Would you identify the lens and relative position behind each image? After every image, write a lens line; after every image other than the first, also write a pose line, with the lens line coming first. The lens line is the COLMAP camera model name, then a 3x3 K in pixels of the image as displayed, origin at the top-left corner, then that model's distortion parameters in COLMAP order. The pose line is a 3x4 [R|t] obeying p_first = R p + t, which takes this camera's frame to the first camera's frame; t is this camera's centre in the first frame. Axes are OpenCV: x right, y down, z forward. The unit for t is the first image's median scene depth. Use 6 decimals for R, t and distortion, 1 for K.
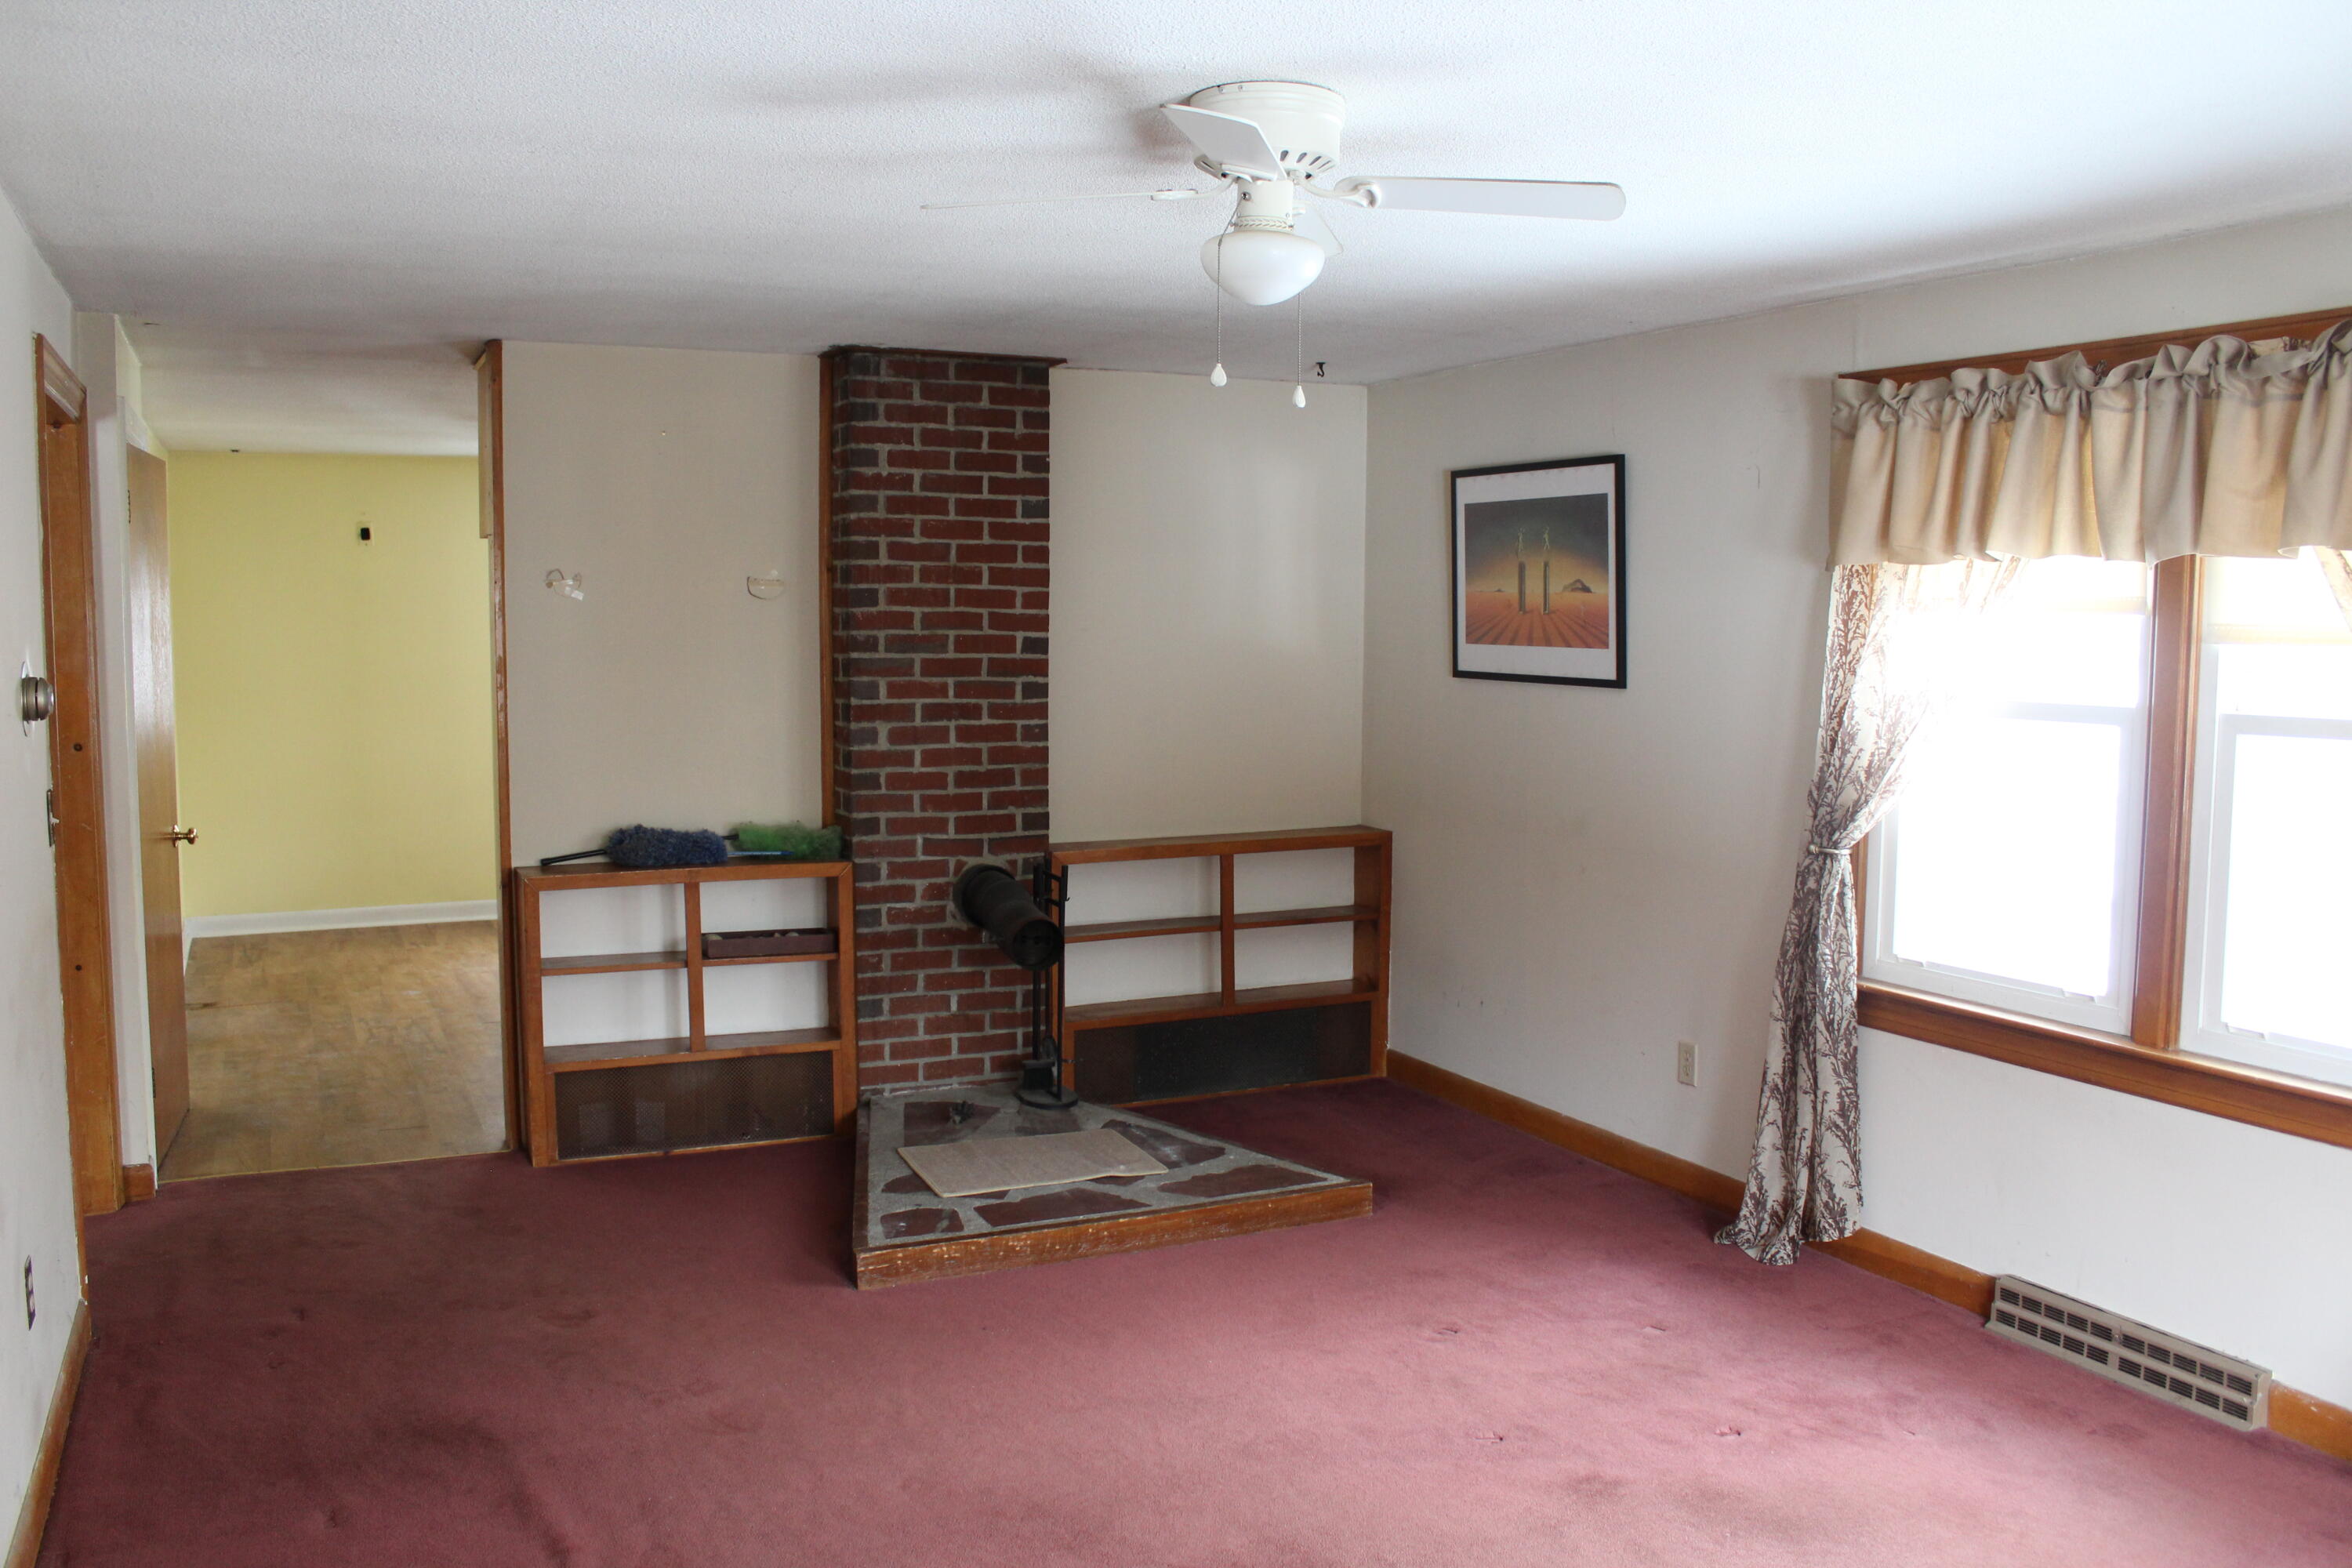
lens RADIAL K [[1956.3, 0, 1163.7], [0, 1956.3, 793.8], [0, 0, 1]] dist [-0.169626, 0.152365]
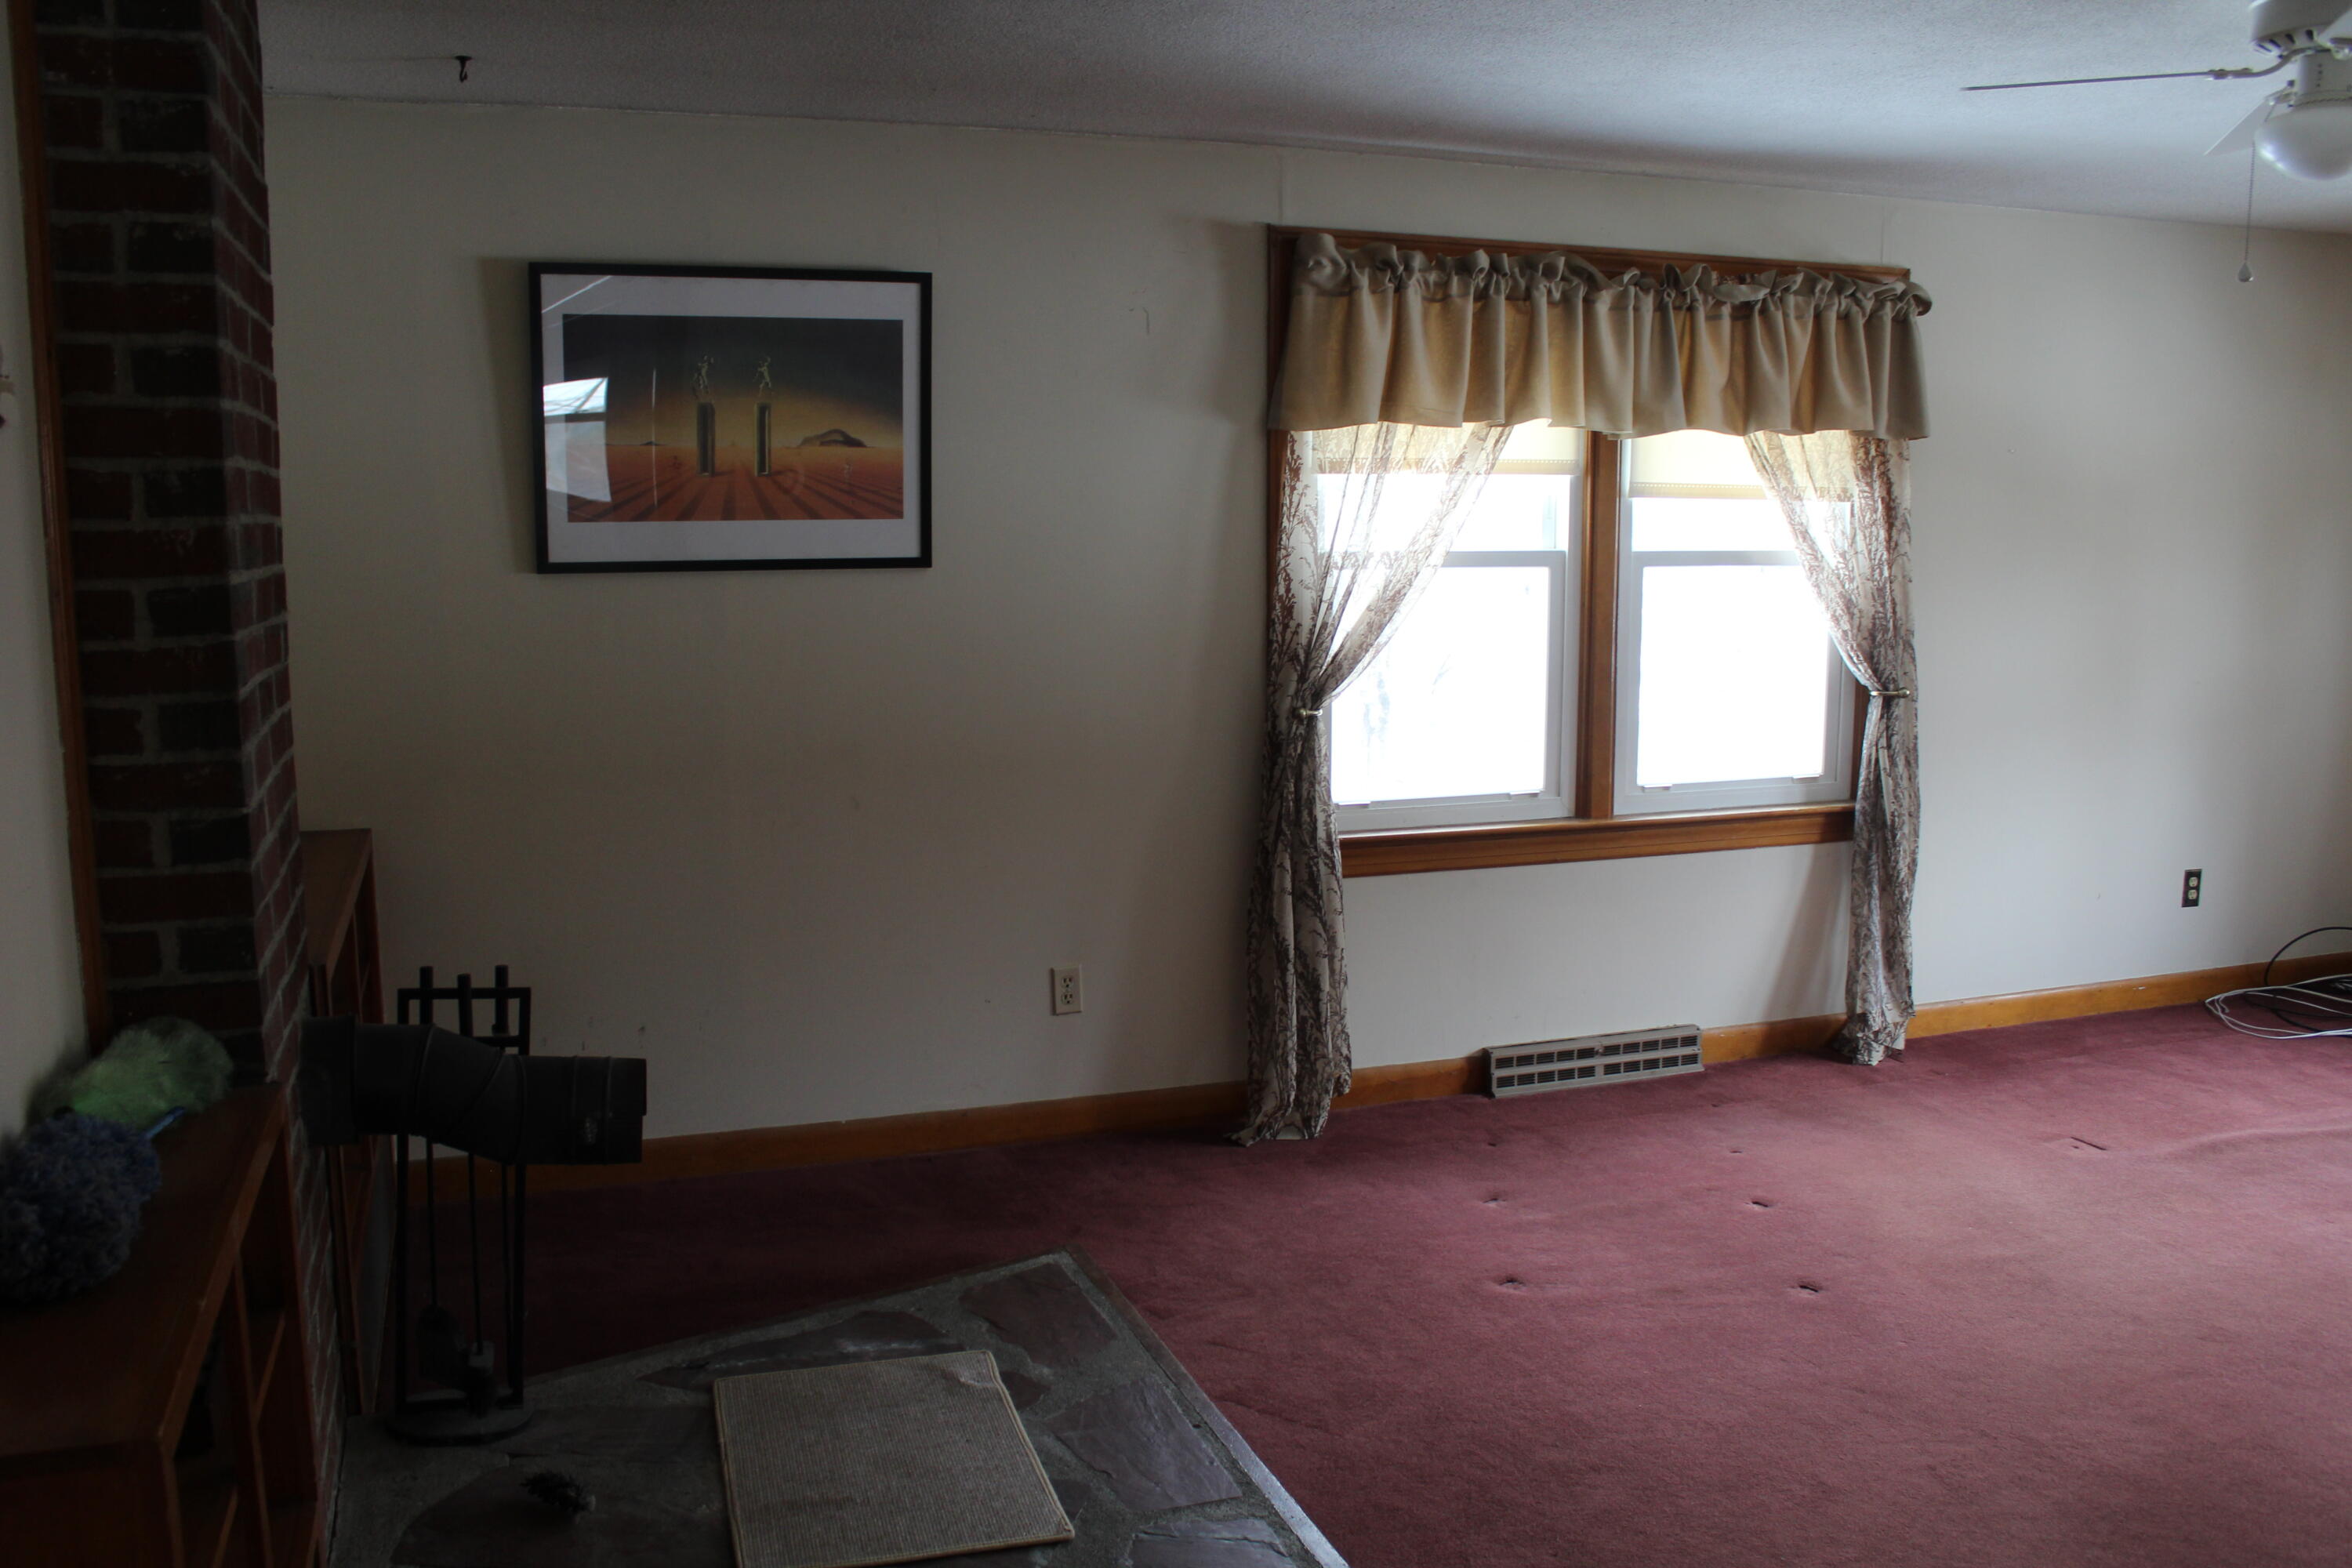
lens RADIAL K [[1956.3, 0, 1163.7], [0, 1956.3, 793.8], [0, 0, 1]] dist [-0.169626, 0.152365]
pose [[0.101040, -0.155172, 0.982707, -0.528676], [0.090386, 0.985109, 0.146258, -0.067042], [-0.990768, 0.074045, 0.113560, 0.771836]]
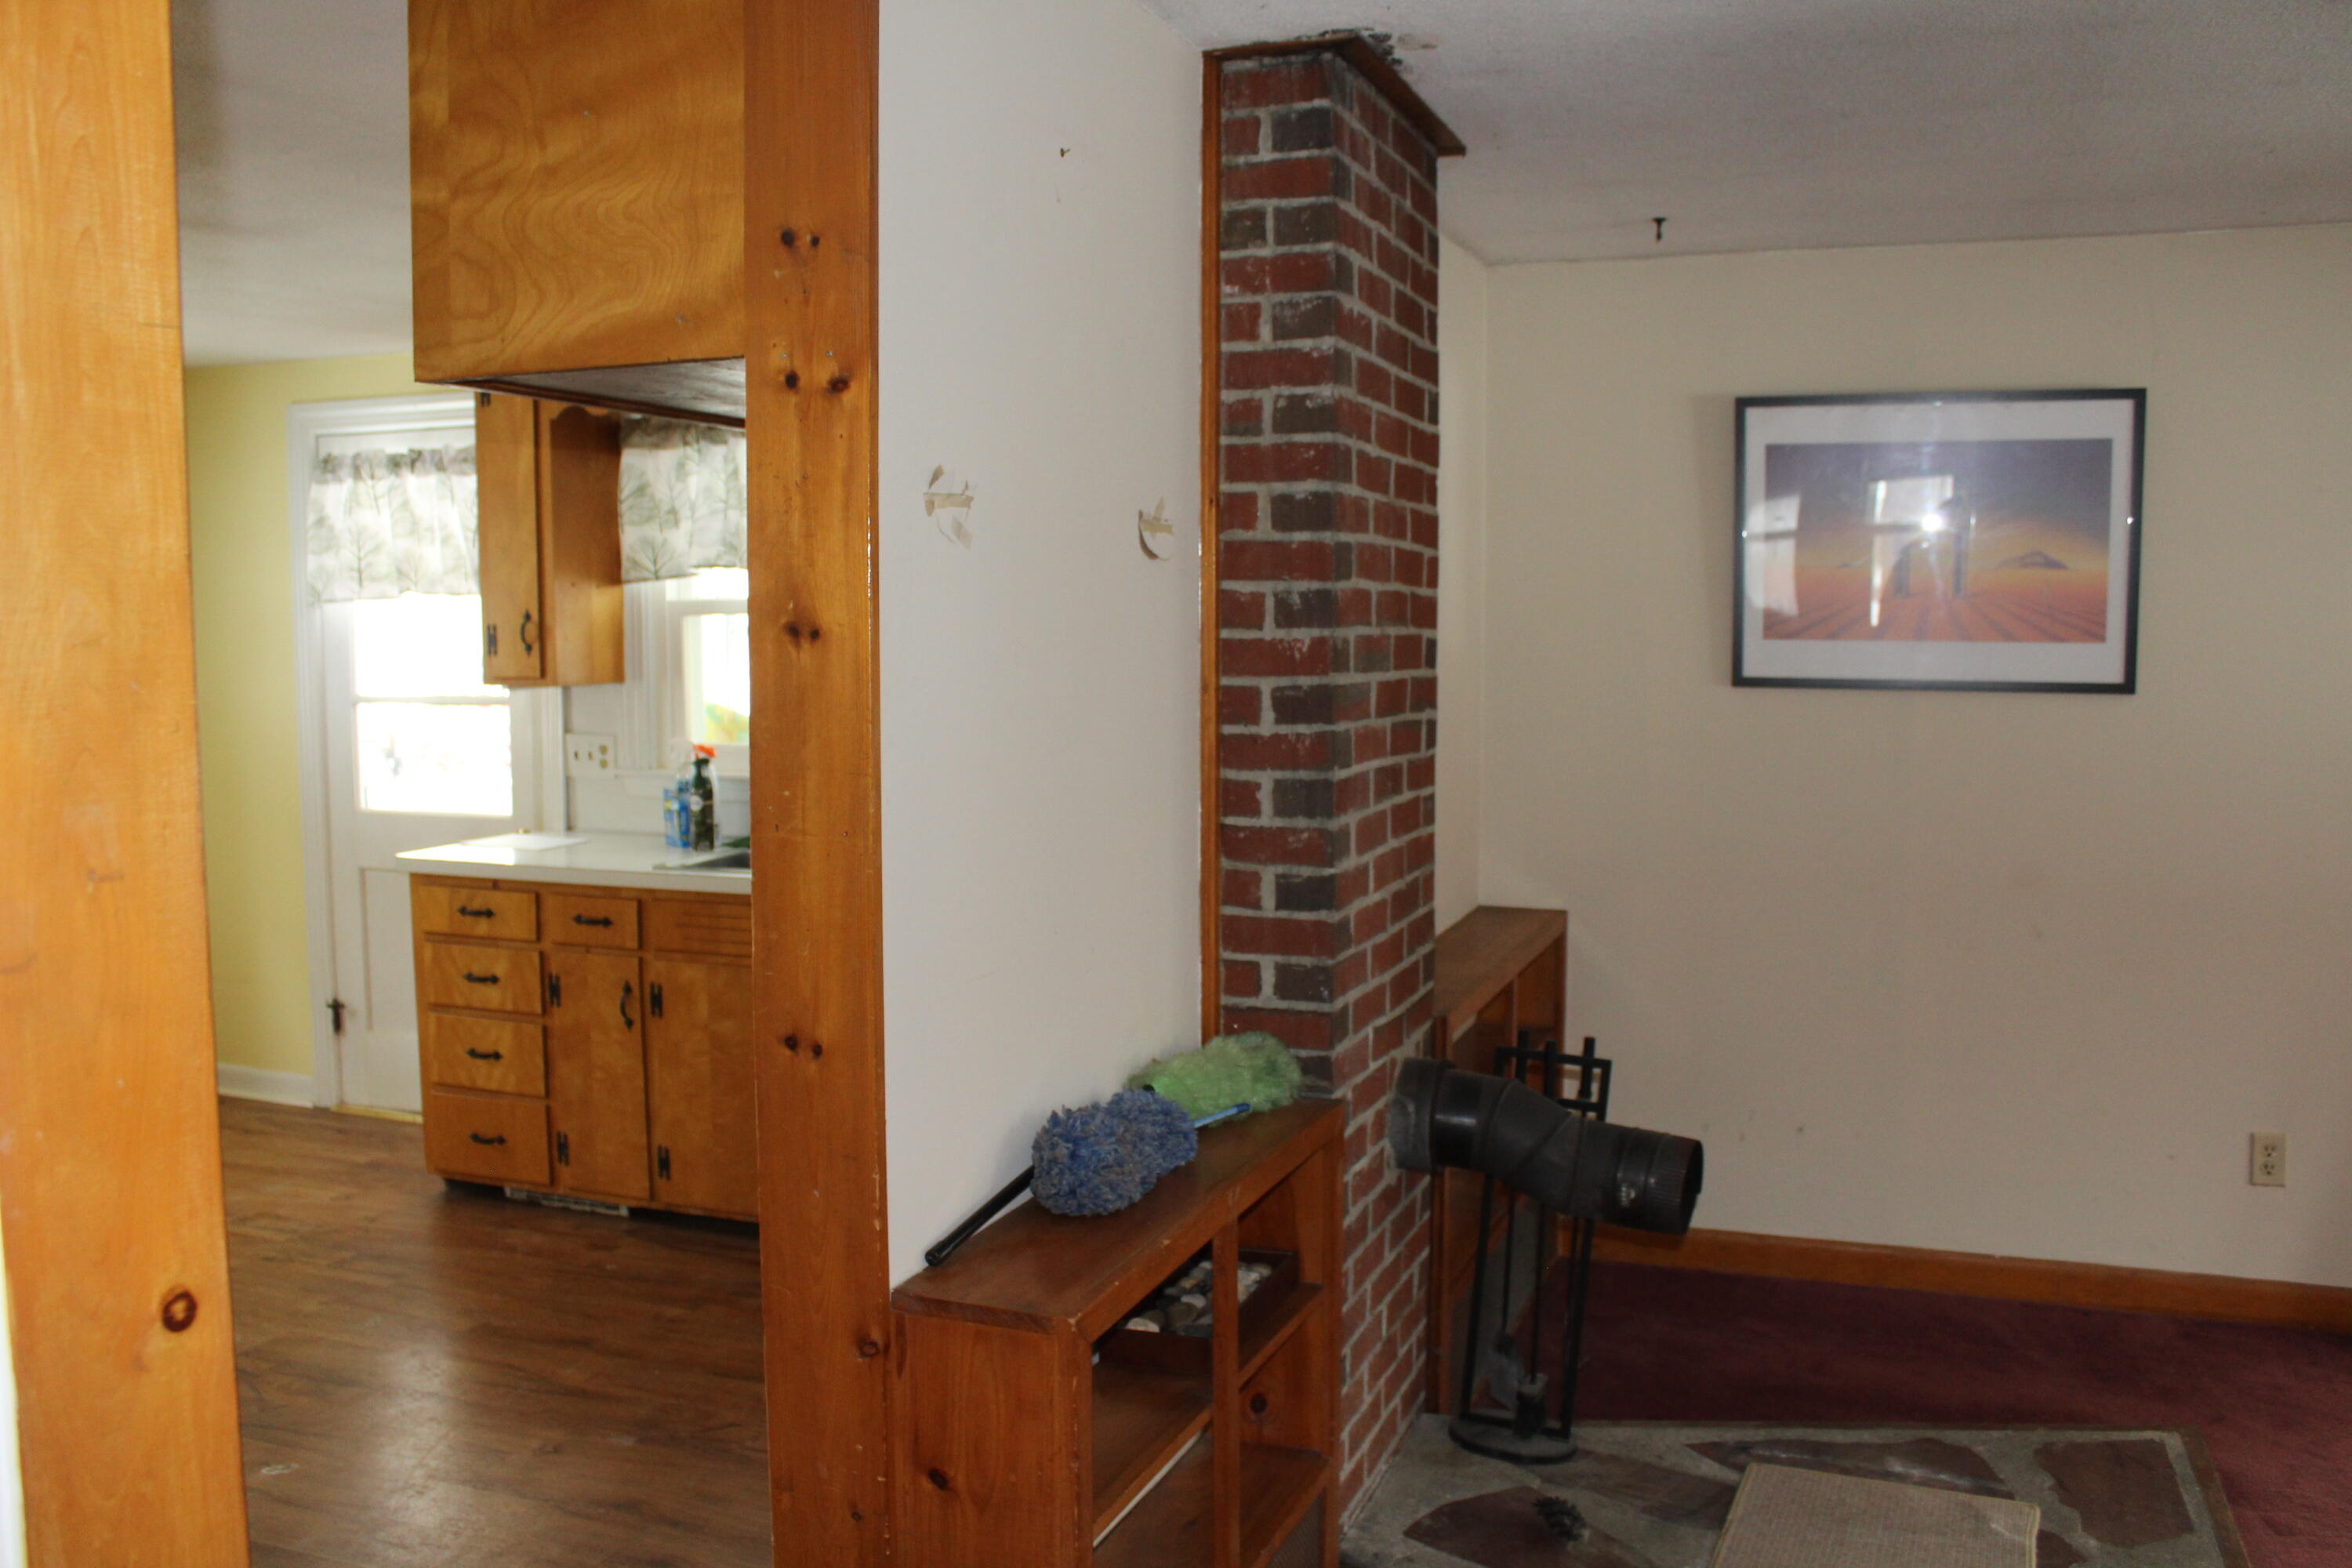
lens RADIAL K [[1949.1, 0, 1167.6], [0, 1949.1, 793.7], [0, 0, 1]] dist [-0.170855, 0.147364]
pose [[0.725759, -0.070267, 0.684352, -0.524650], [0.070677, 0.997122, 0.027428, -0.058899], [-0.684309, 0.028461, 0.728636, 0.677740]]
